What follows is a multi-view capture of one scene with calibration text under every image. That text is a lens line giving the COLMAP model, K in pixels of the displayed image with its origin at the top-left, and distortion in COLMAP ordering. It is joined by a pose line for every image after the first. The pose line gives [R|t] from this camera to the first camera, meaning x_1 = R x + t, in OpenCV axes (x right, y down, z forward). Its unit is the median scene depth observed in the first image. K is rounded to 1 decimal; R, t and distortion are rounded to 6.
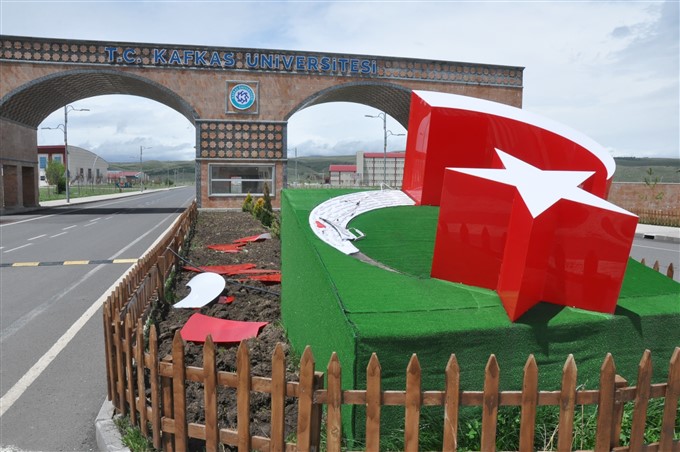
lens RADIAL K [[526.7, 0, 335.4], [0, 526.7, 224.7], [0, 0, 1]] dist [-0.120667, 0.025279]
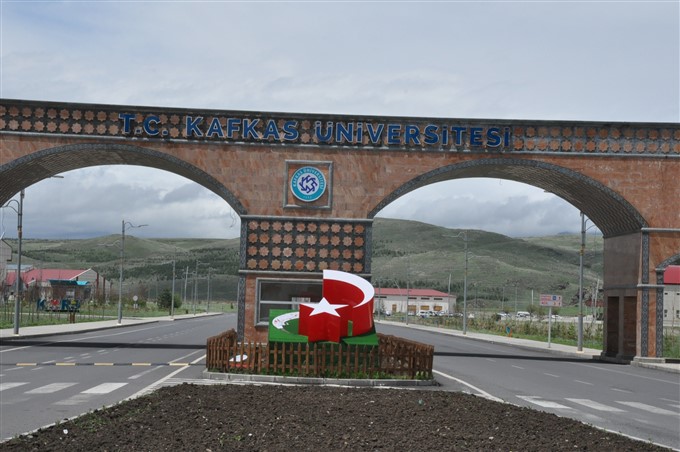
lens RADIAL K [[1728.9, 0, 341.4], [0, 1728.9, 228.8], [0, 0, 1]] dist [0.450816, 0.000000]
pose [[0.979143, 0.015355, -0.202591, 0.334073], [-0.041104, 0.991491, -0.123512, 0.097788], [0.198971, 0.129263, 0.971443, -1.228925]]
